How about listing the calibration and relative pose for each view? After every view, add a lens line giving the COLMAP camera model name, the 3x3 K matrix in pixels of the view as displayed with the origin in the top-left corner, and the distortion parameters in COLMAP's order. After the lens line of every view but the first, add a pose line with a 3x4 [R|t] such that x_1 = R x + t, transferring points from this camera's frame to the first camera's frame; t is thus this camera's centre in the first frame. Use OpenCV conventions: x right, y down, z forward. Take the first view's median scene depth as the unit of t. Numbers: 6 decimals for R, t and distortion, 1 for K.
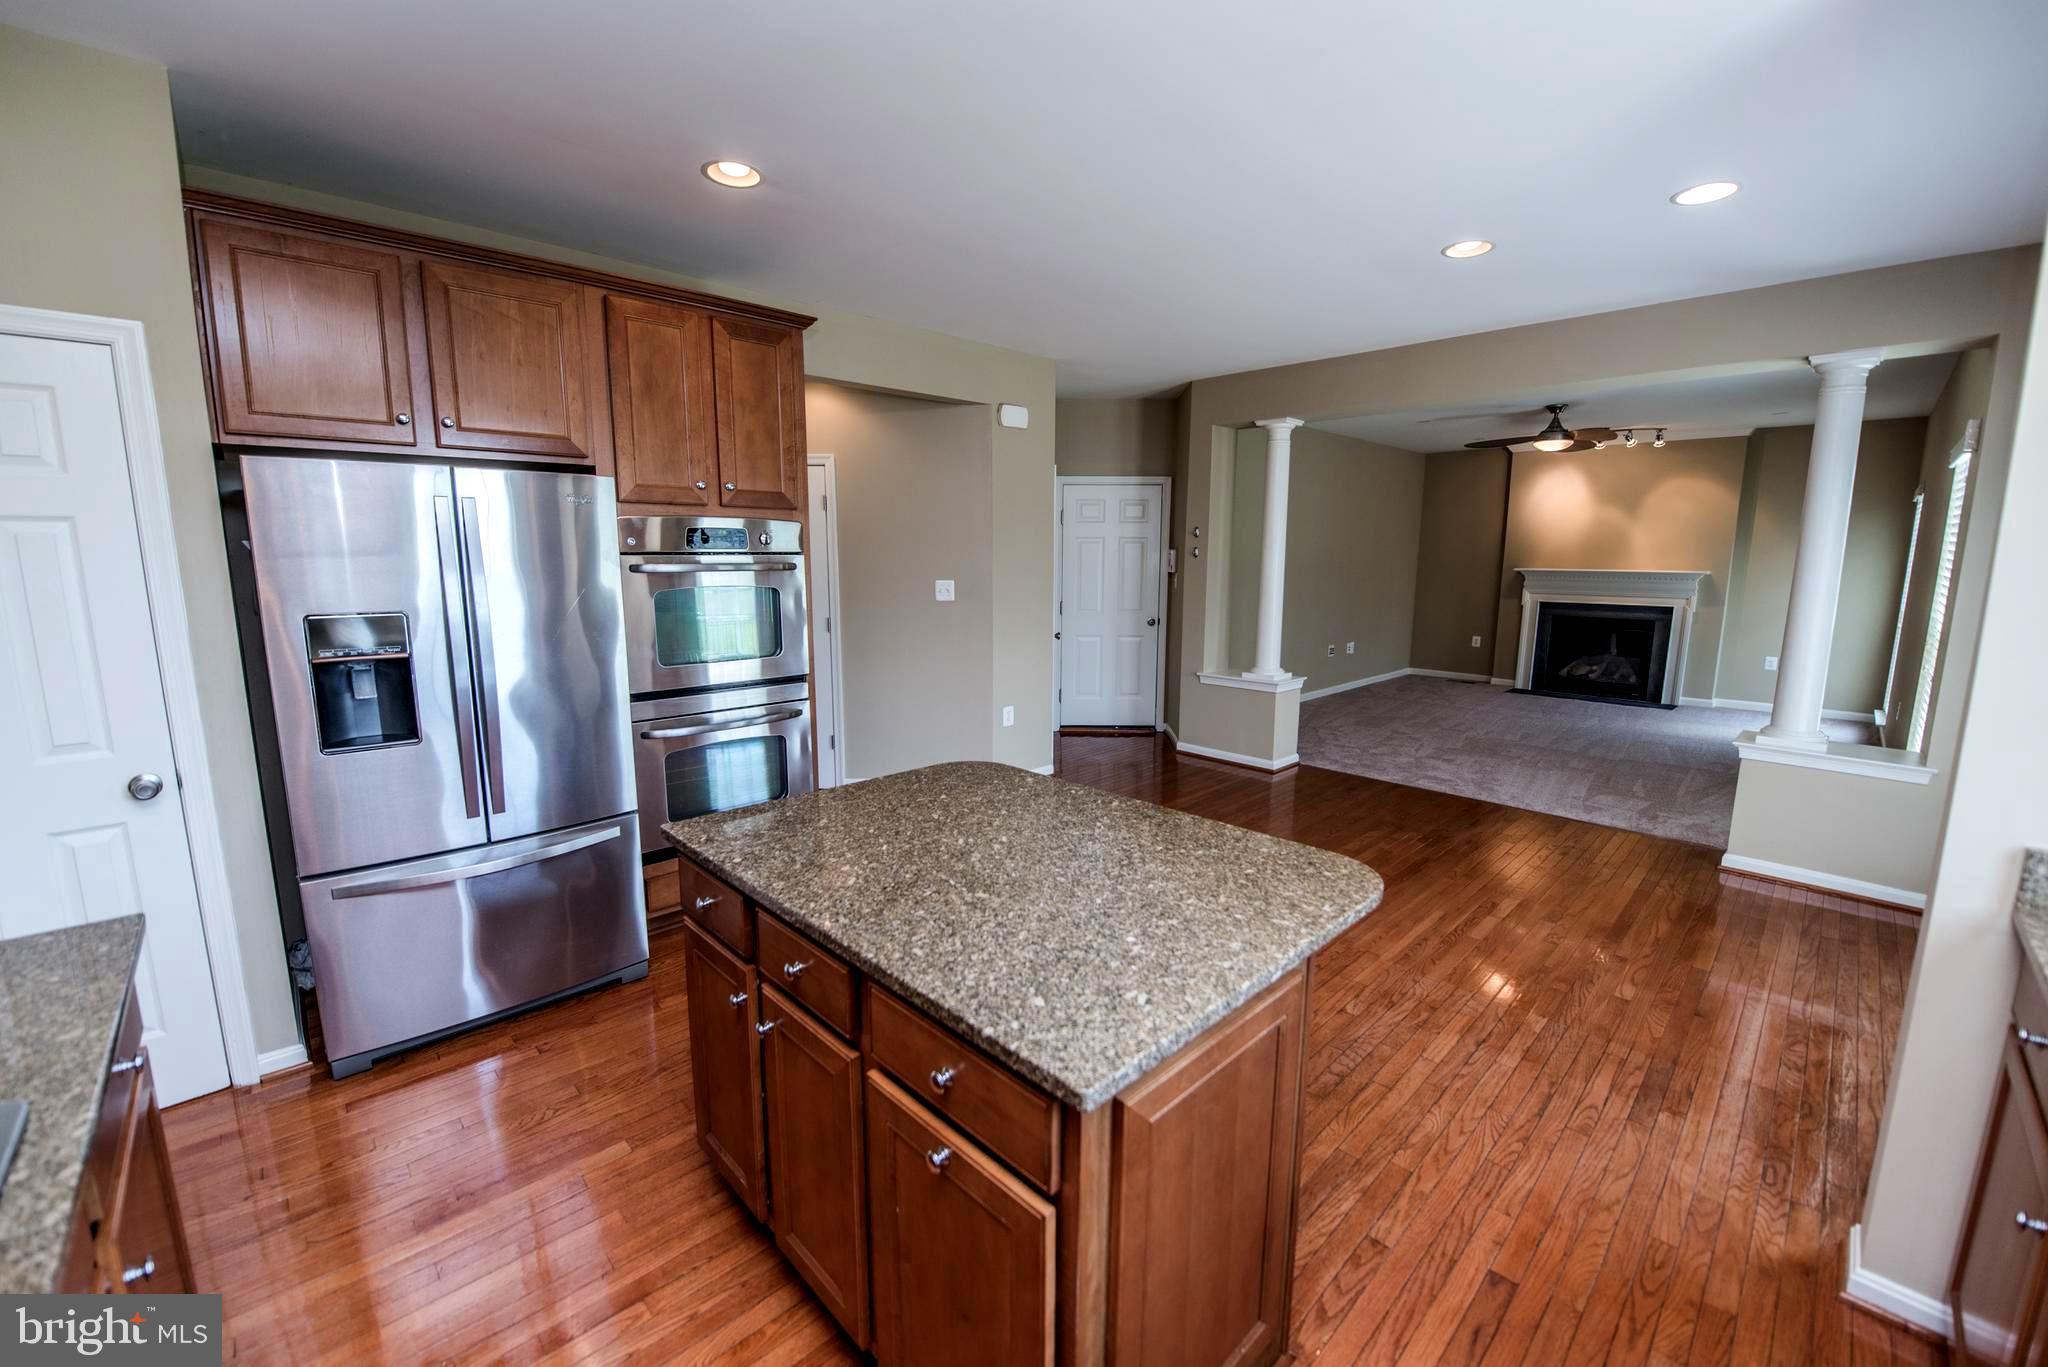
lens RADIAL K [[811.7, 0, 1021.1], [0, 811.7, 681.9], [0, 0, 1]] dist [-0.012396, -0.004779]
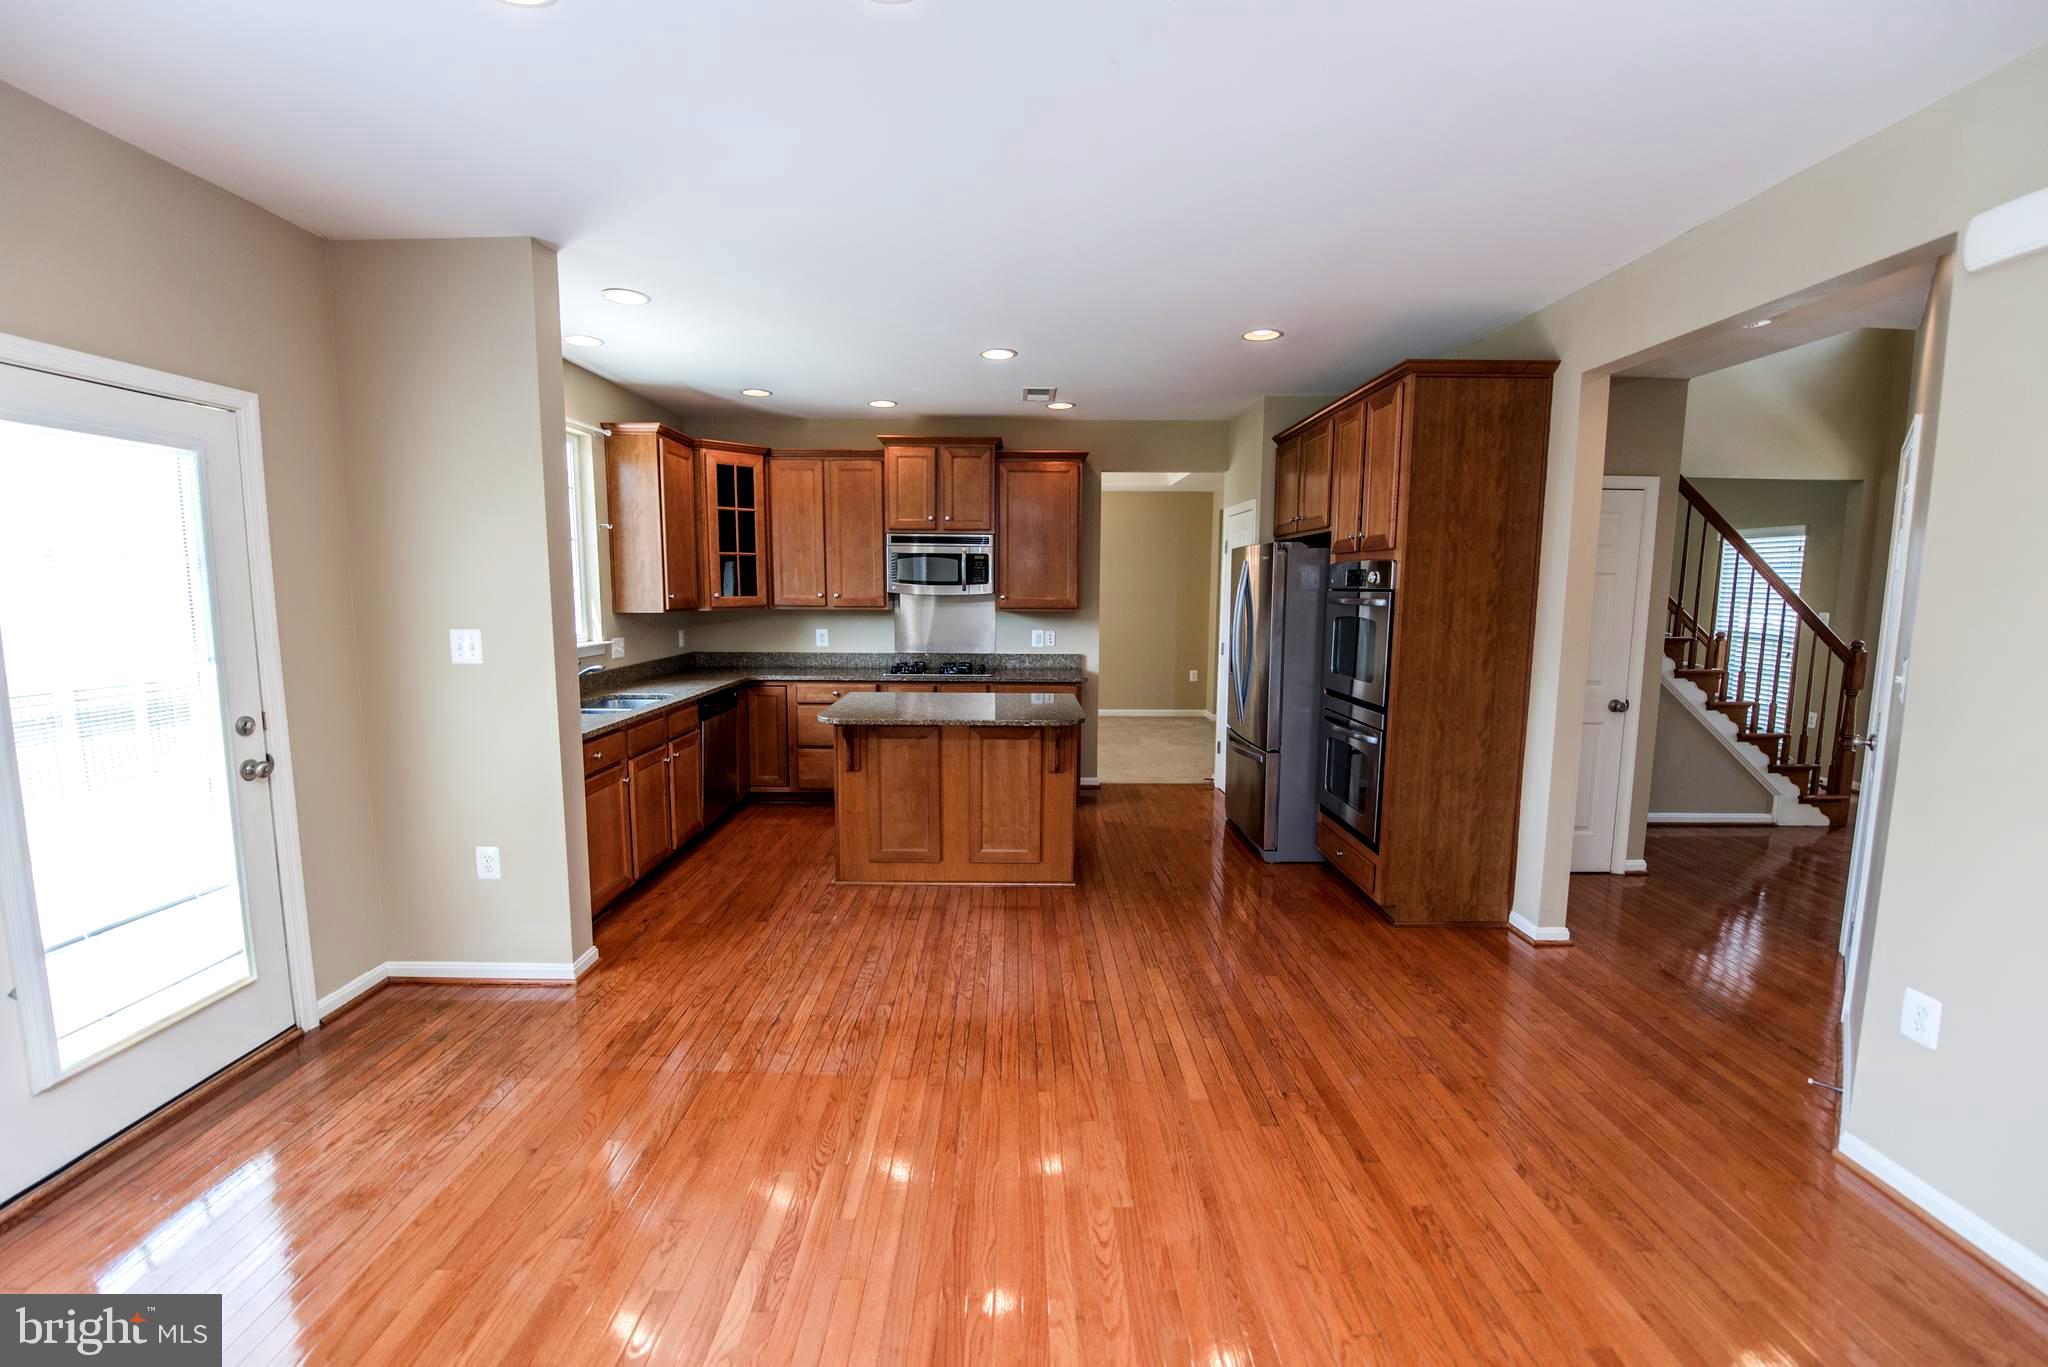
lens RADIAL K [[833.3, 0, 1013.7], [0, 833.3, 683.8], [0, 0, 1]] dist [-0.017686, 0.000102]
pose [[-0.694325, 0.078119, -0.715409, 0.429639], [-0.120256, 0.967520, 0.222360, -0.114292], [0.709543, 0.240422, -0.662379, 0.717163]]
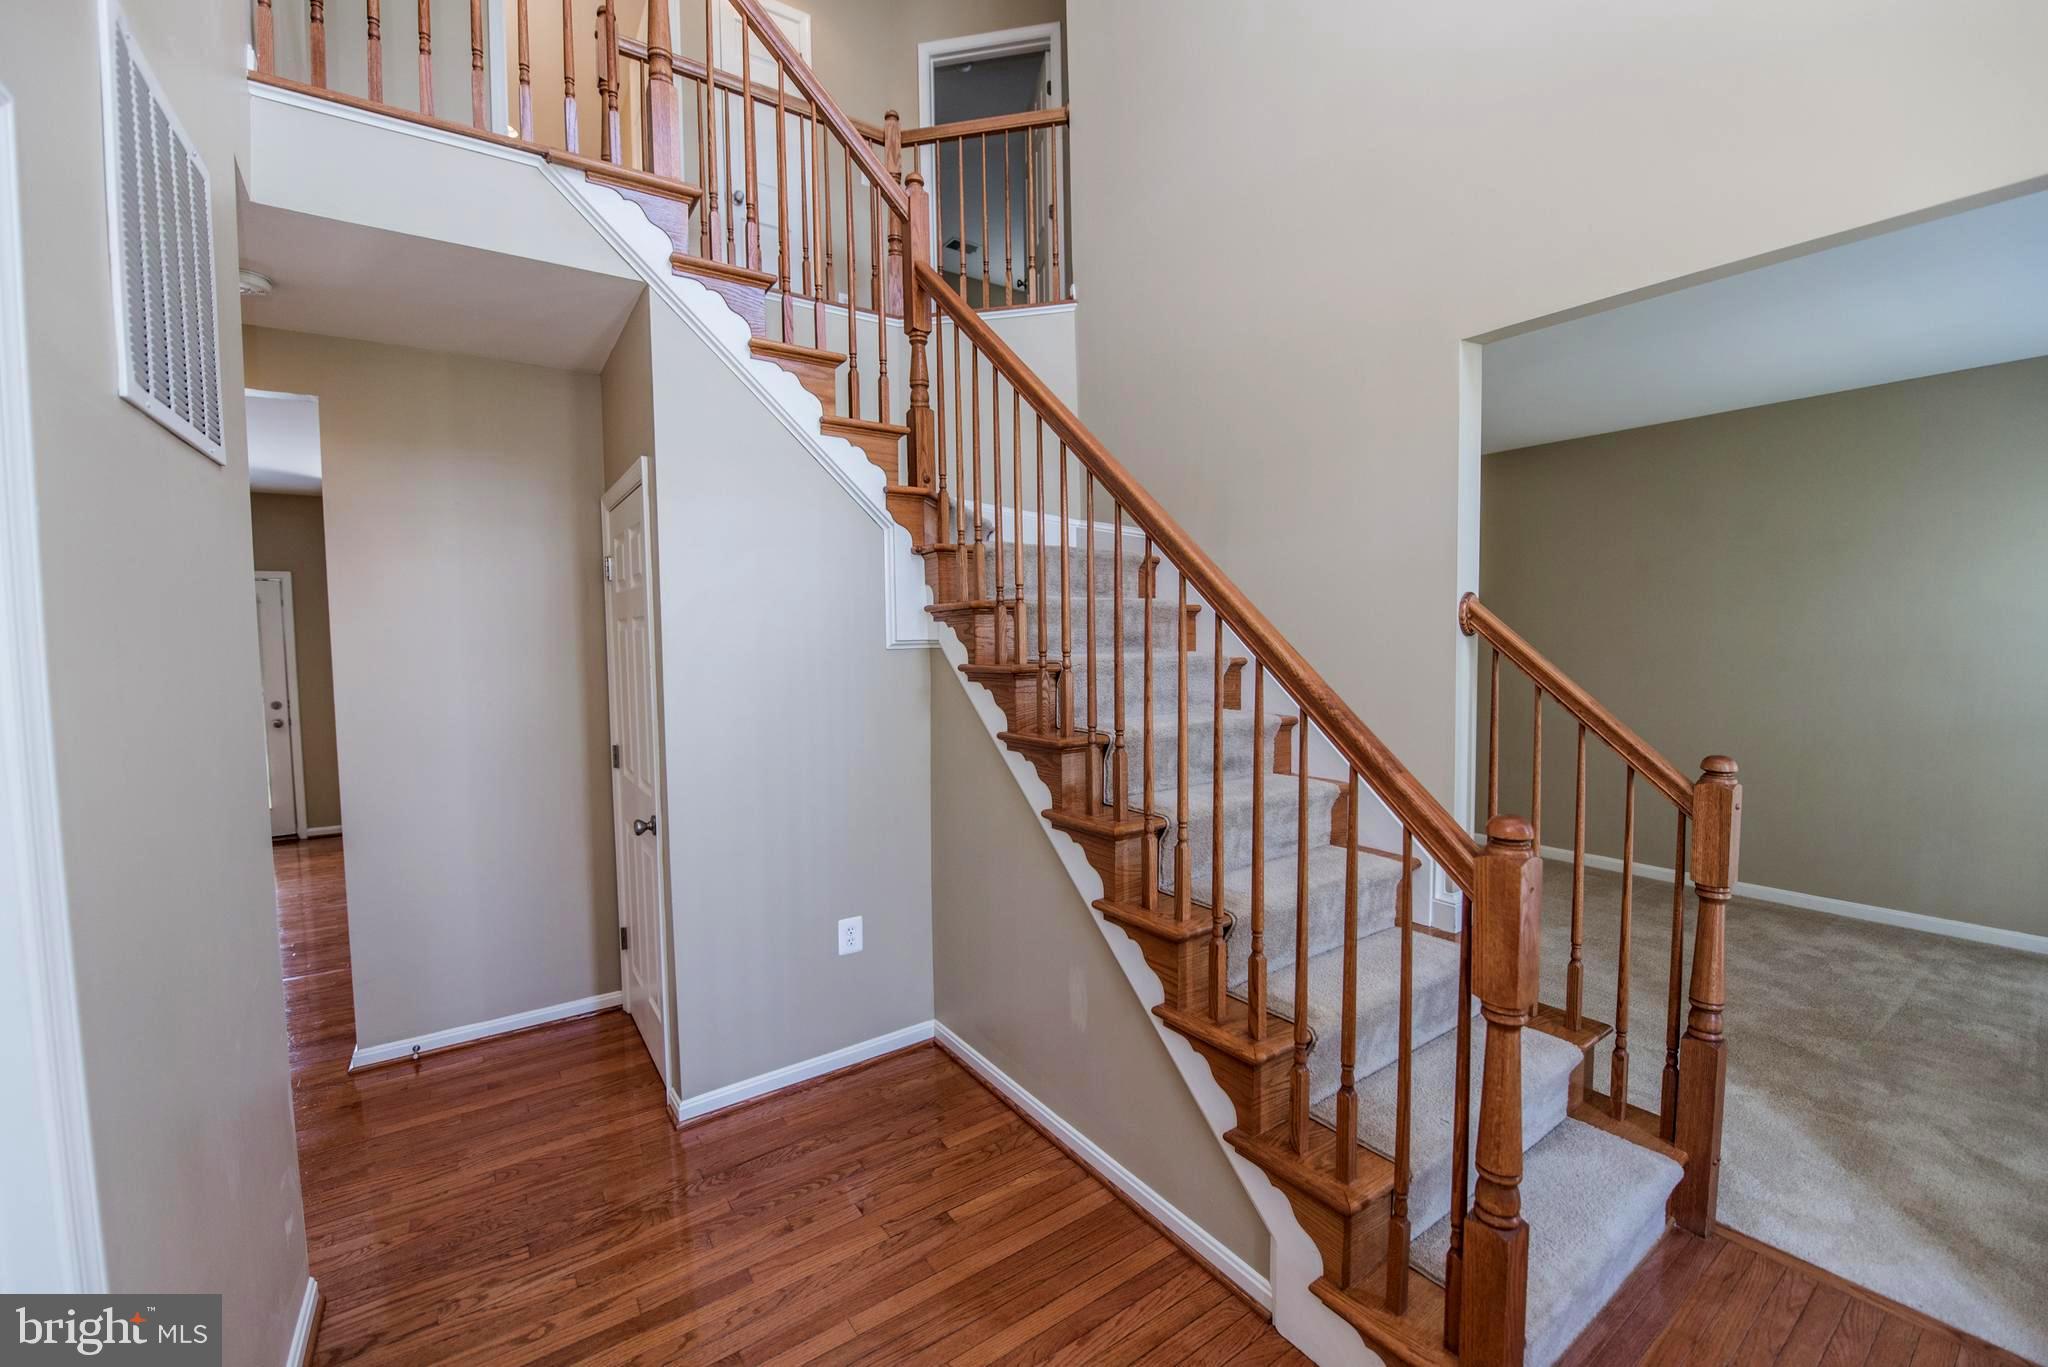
lens RADIAL K [[833.3, 0, 1013.7], [0, 833.3, 683.8], [0, 0, 1]] dist [-0.017686, 0.000102]
pose [[-0.984289, 0.000242, 0.176563, -0.627382], [0.037981, 0.976878, 0.210396, -0.160641], [-0.172430, 0.213797, -0.961540, 0.984984]]
